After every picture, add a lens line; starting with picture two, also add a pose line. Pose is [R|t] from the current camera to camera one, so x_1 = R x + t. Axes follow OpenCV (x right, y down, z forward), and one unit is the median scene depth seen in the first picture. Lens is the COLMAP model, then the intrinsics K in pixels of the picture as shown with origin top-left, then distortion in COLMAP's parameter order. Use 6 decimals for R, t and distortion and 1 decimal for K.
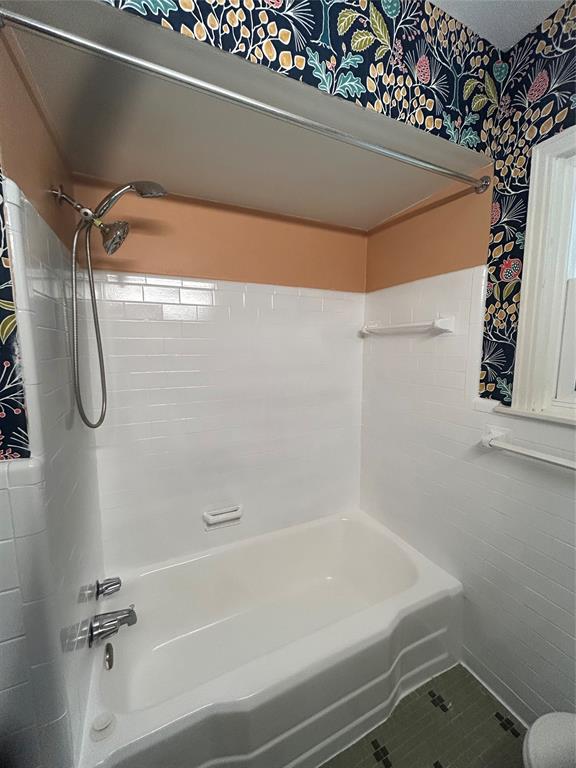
lens RADIAL K [[307.5, 0, 285.1], [0, 307.5, 386.6], [0, 0, 1]] dist [-0.004027, 0.000533]
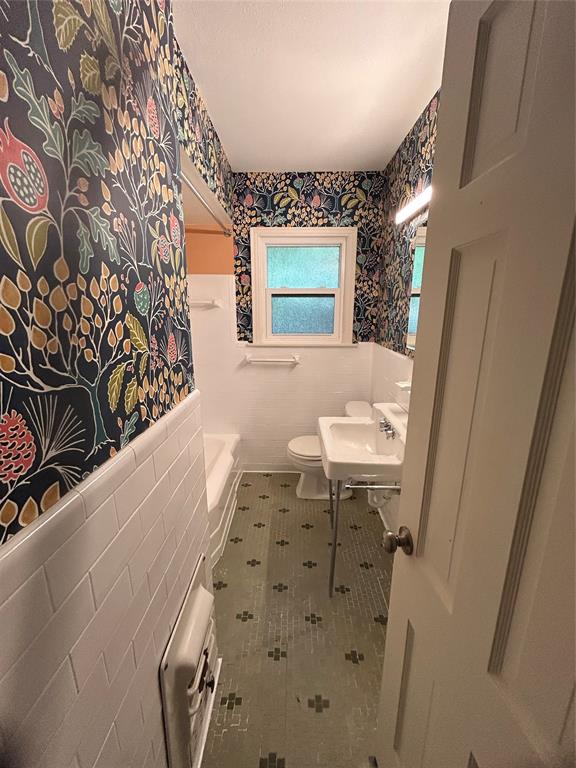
lens RADIAL K [[307.5, 0, 289.3], [0, 307.5, 385.3], [0, 0, 1]] dist [-0.004027, 0.000533]
pose [[0.435775, -0.197495, 0.878121, -1.187019], [0.107082, 0.980076, 0.167285, 0.022173], [-0.893663, 0.021132, 0.448241, -0.242331]]
